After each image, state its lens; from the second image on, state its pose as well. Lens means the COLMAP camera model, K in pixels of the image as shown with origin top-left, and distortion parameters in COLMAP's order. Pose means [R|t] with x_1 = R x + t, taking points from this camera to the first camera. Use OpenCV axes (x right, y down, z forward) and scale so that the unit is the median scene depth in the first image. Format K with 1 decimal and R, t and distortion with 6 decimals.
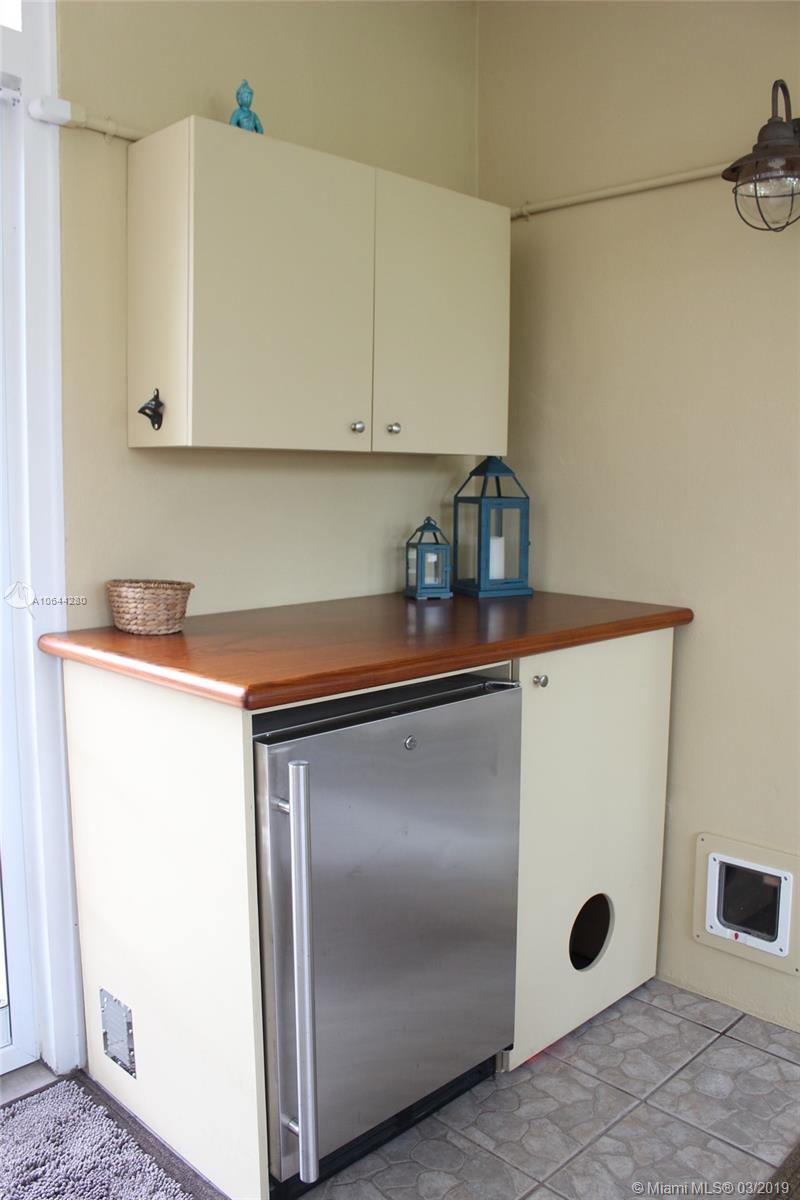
lens RADIAL K [[1005.4, 0, 398.6], [0, 1005.4, 598.7], [0, 0, 1]] dist [-0.106623, 0.133235]
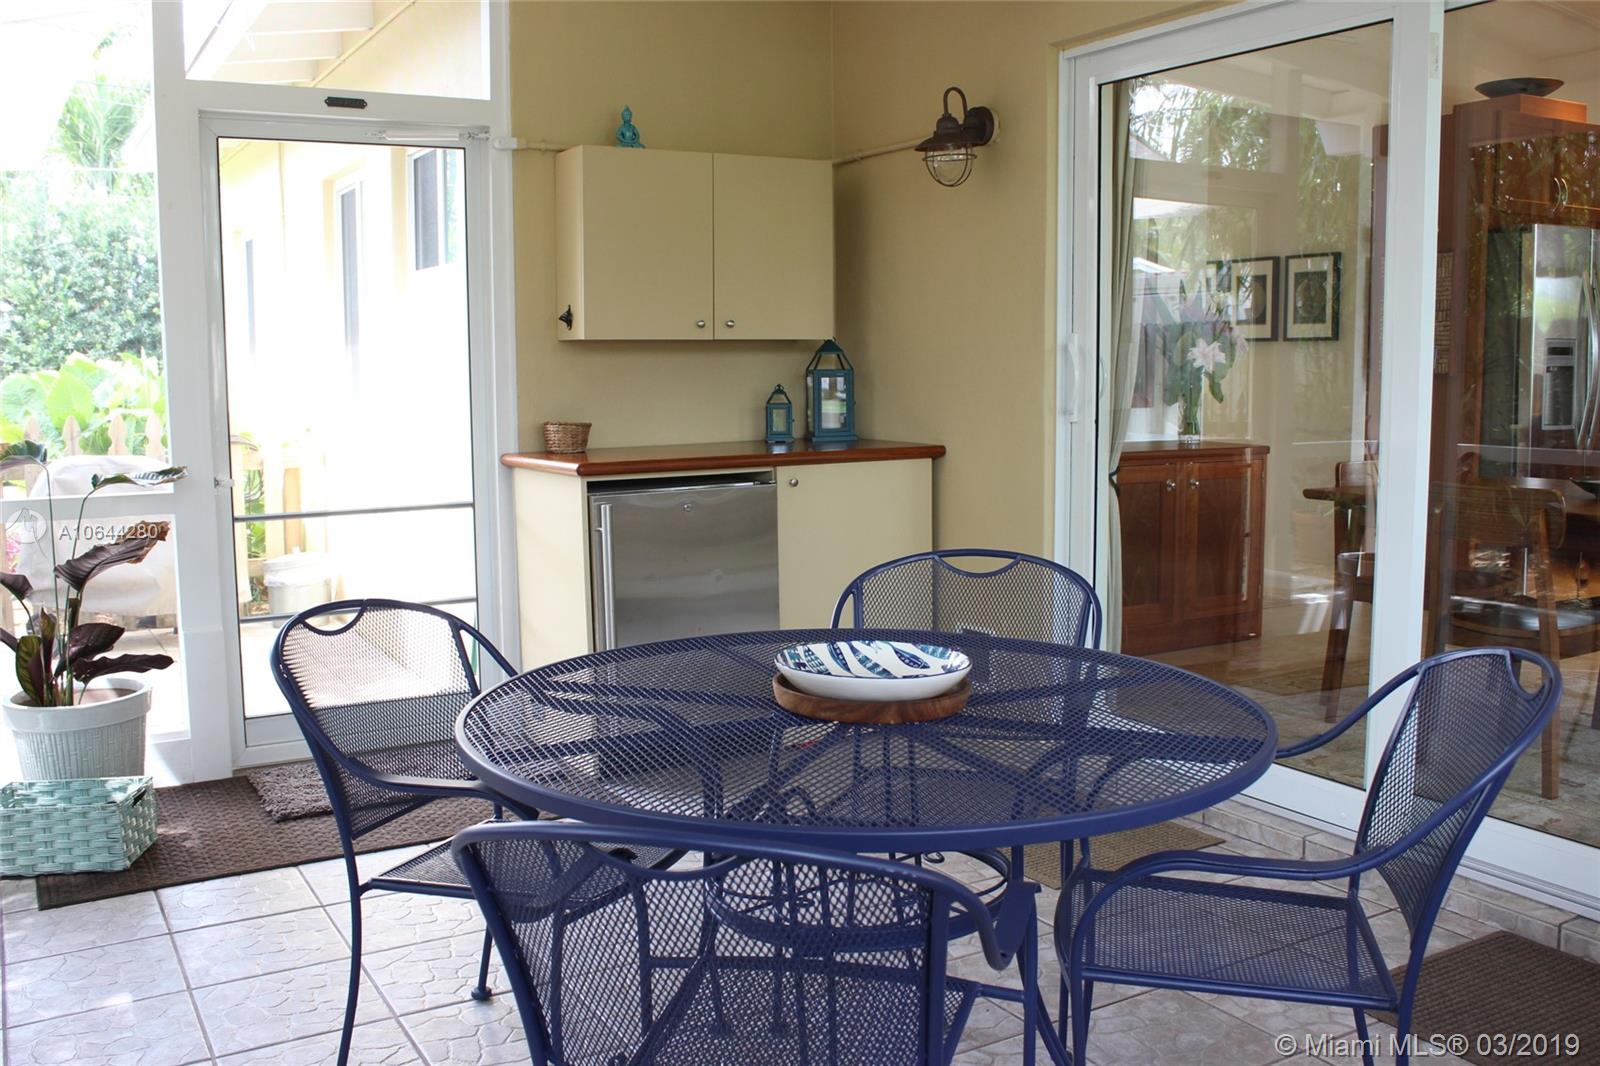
lens RADIAL K [[1470.3, 0, 802.1], [0, 1470.3, 530.7], [0, 0, 1]] dist [-0.003356, -0.002215]
pose [[0.964848, 0.010675, -0.262592, 0.765948], [-0.013212, 0.999882, -0.007898, 0.176269], [0.262476, 0.011089, 0.964875, -1.234680]]
